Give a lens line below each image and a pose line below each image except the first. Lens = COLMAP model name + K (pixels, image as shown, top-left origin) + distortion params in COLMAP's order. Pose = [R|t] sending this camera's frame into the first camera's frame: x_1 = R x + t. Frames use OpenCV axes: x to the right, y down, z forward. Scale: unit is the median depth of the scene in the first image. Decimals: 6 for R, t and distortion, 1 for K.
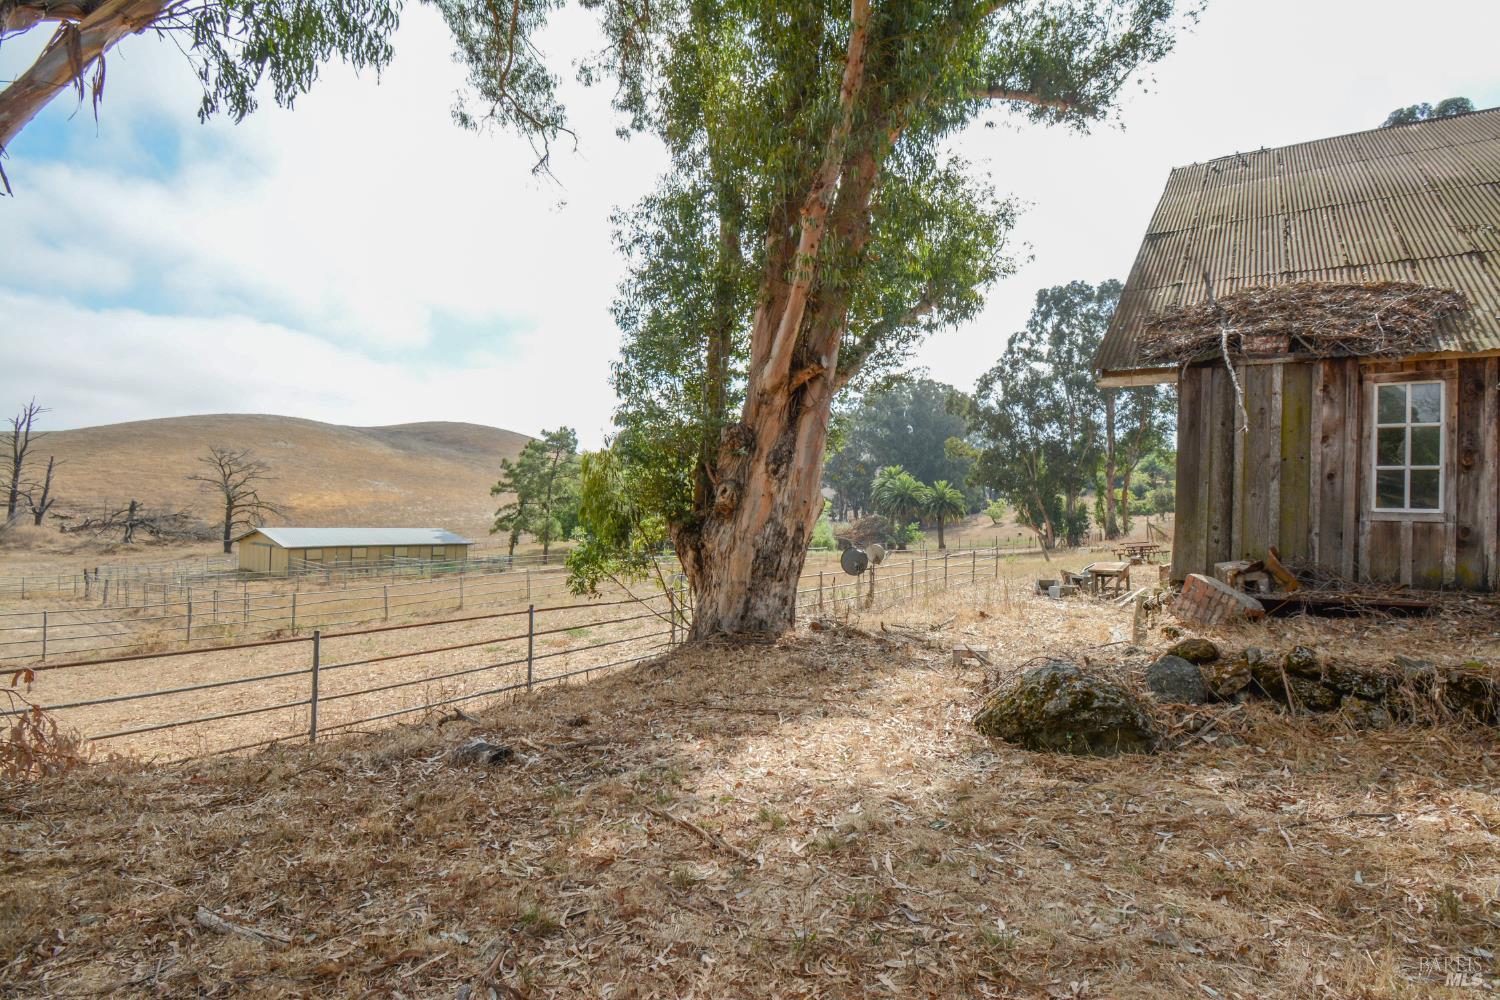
lens RADIAL K [[715.3, 0, 750.0], [0, 715.3, 500.0], [0, 0, 1]] dist [0.020906, -0.028878]
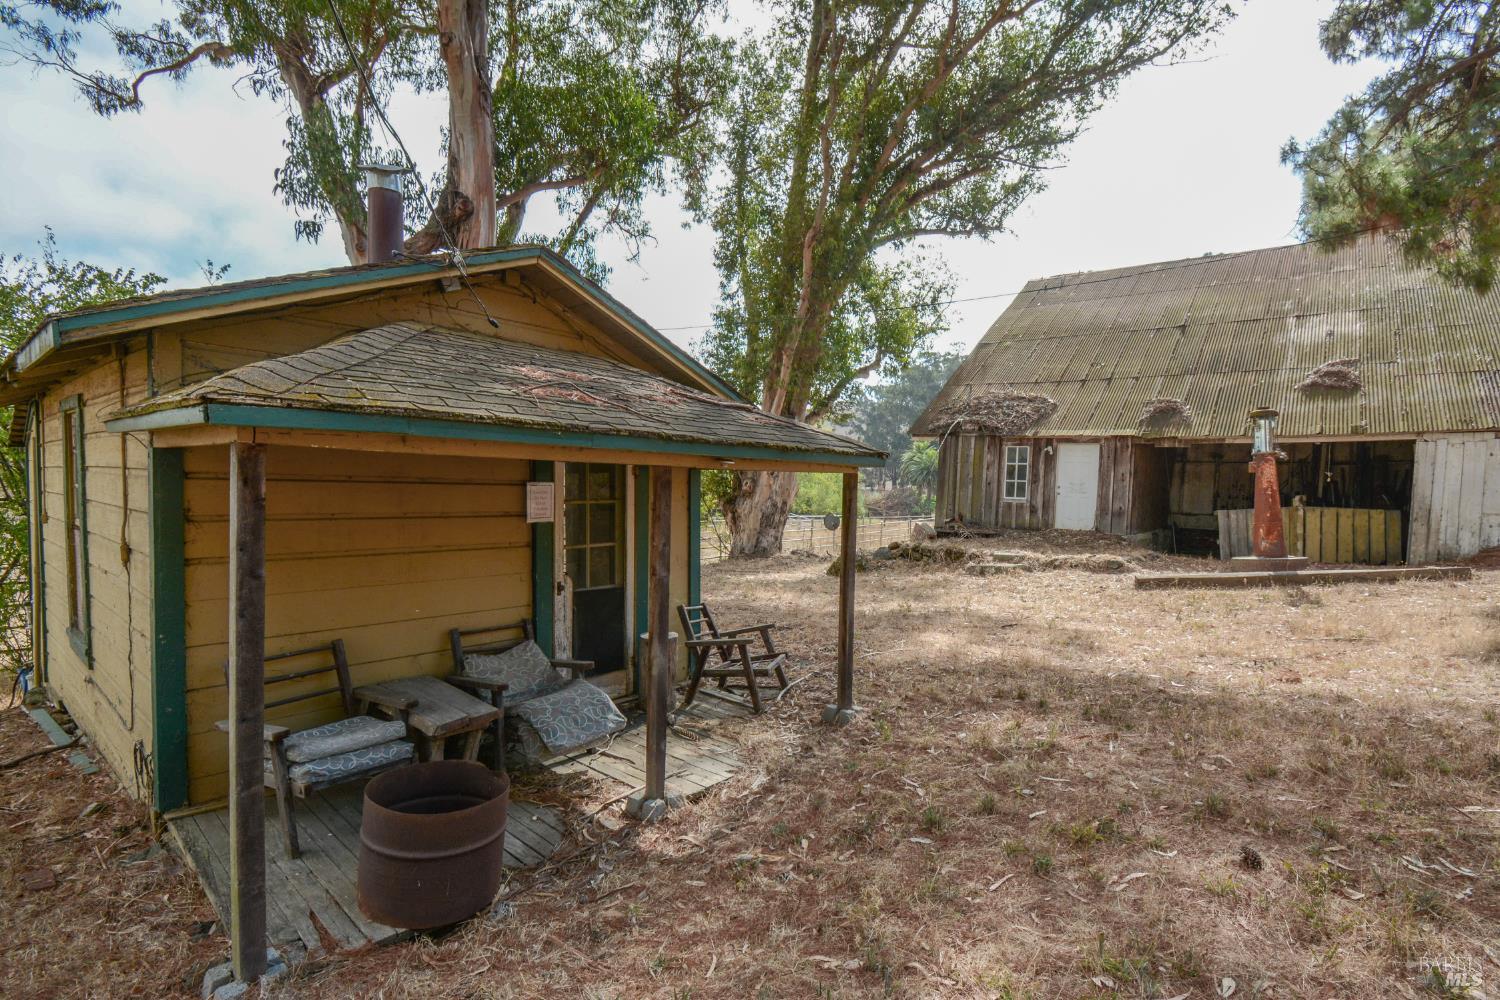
lens RADIAL K [[715.3, 0, 750.0], [0, 715.3, 500.0], [0, 0, 1]] dist [0.020906, -0.028878]
pose [[0.997954, 0.007192, -0.063534, 0.094901], [-0.004369, 0.999001, 0.044464, -0.051805], [0.063791, -0.044096, 0.996989, -0.933401]]
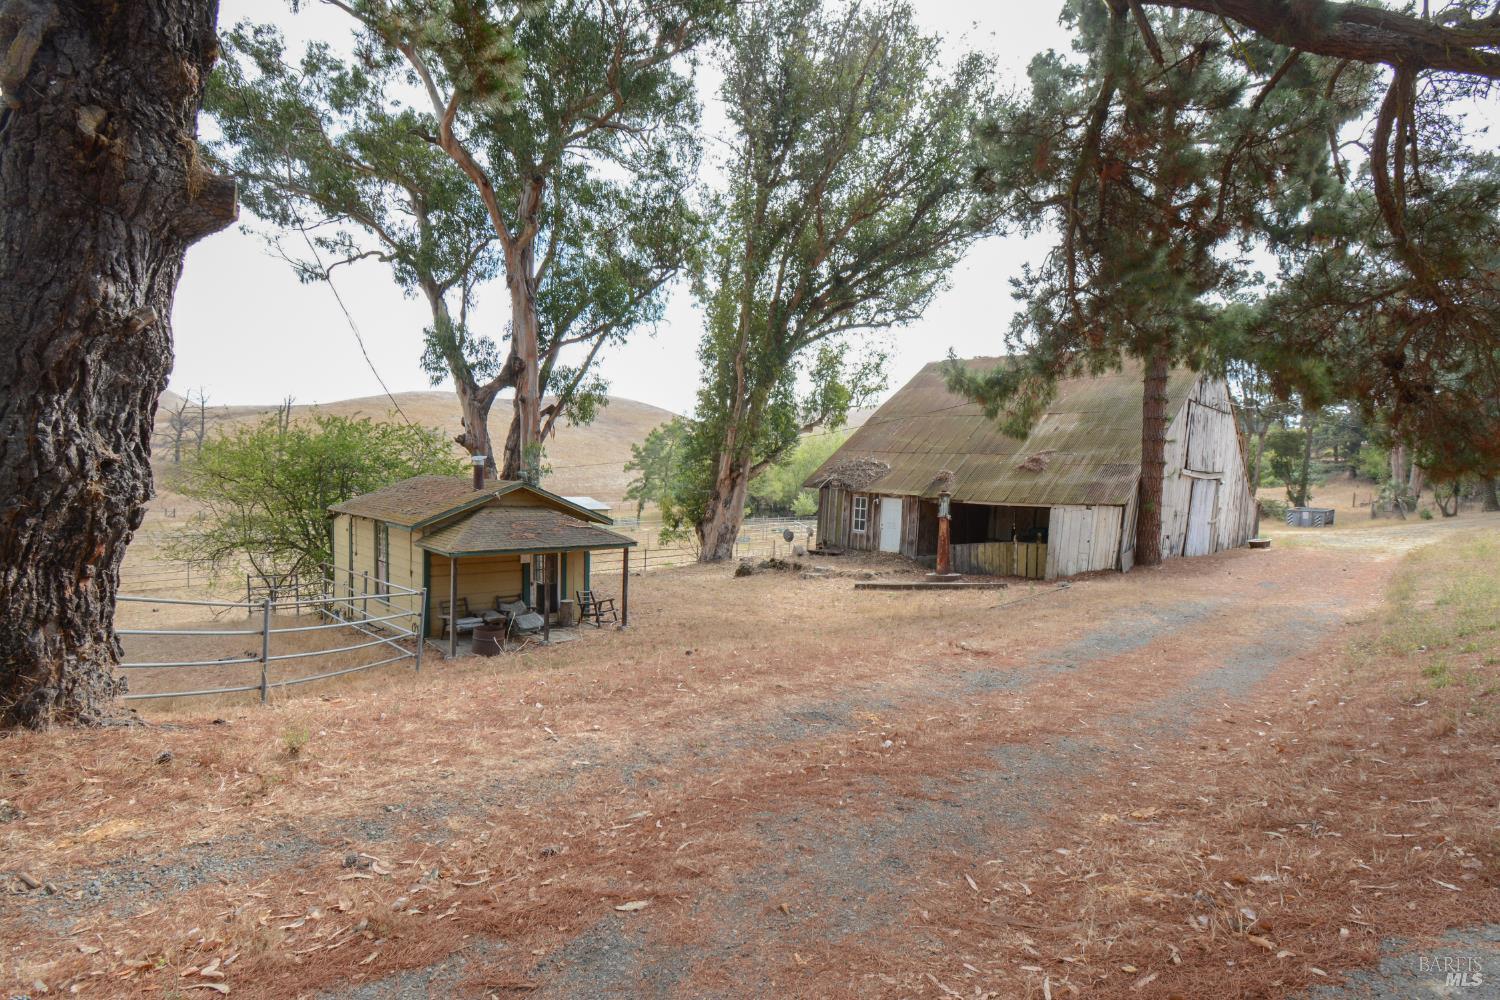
lens RADIAL K [[715.3, 0, 750.0], [0, 715.3, 500.0], [0, 0, 1]] dist [0.020906, -0.028878]
pose [[0.985979, 0.020169, -0.165646, 0.587971], [-0.010941, 0.998346, 0.056433, -0.220216], [0.166511, -0.053829, 0.984569, -1.776859]]
